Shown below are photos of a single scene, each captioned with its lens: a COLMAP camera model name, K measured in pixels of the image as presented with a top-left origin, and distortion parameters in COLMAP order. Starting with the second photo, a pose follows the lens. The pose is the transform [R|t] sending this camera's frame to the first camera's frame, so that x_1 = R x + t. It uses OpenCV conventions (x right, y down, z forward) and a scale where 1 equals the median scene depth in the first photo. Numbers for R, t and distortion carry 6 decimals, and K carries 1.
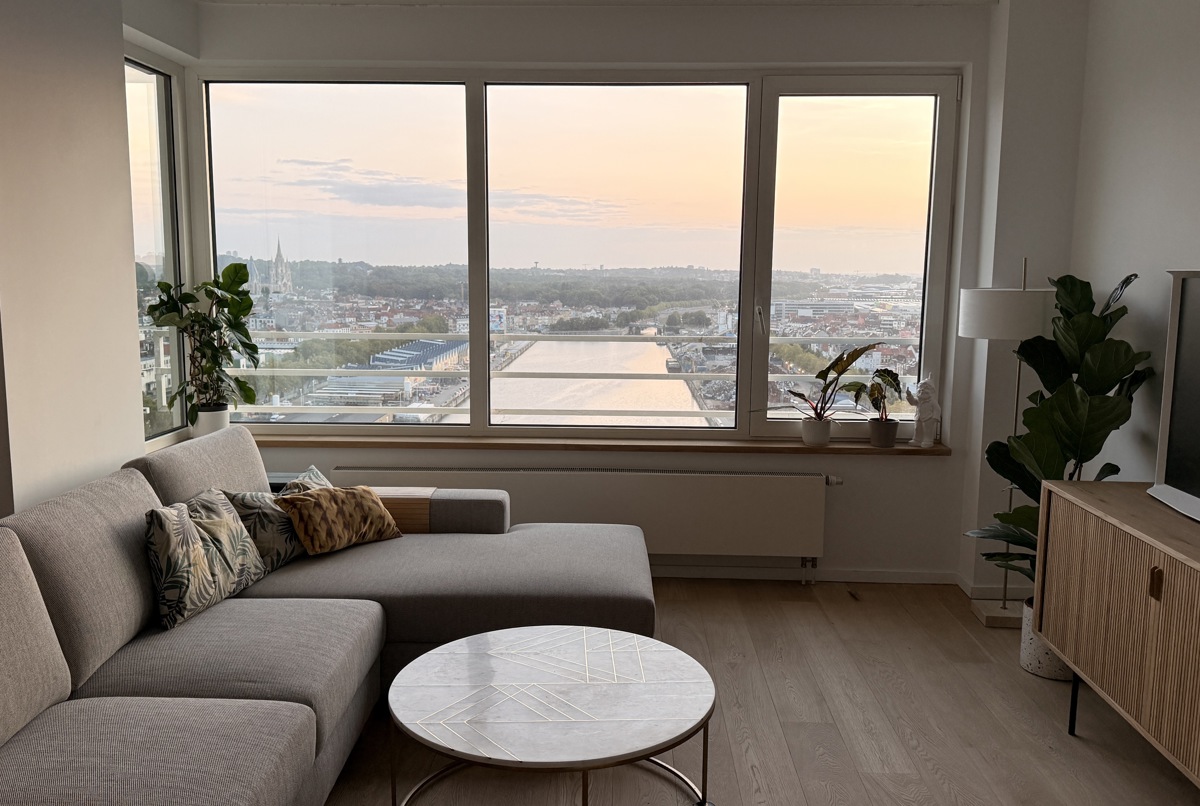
lens RADIAL K [[1034.3, 0, 600.0], [0, 1034.3, 403.0], [0, 0, 1]] dist [0.083720, -0.000406]
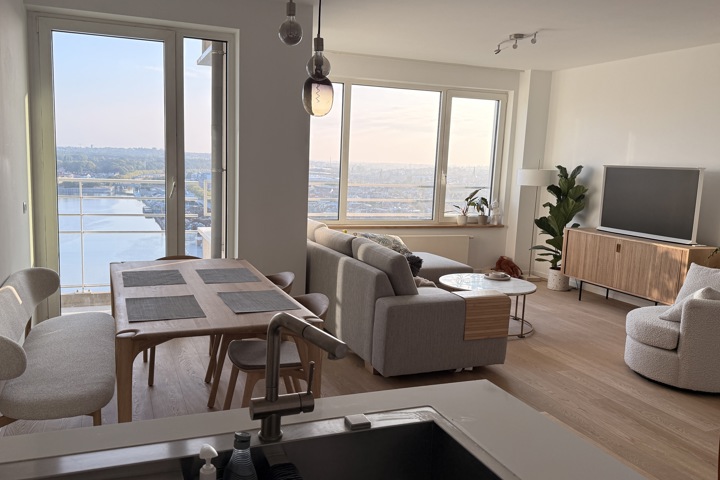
lens RADIAL K [[621.5, 0, 360.0], [0, 621.5, 240.0], [0, 0, 1]] dist [0.080449, 0.000704]
pose [[0.919870, -0.029213, 0.391134, -0.690722], [0.024709, 0.999558, 0.016546, 0.046286], [-0.391445, -0.005555, 0.920185, -0.408487]]
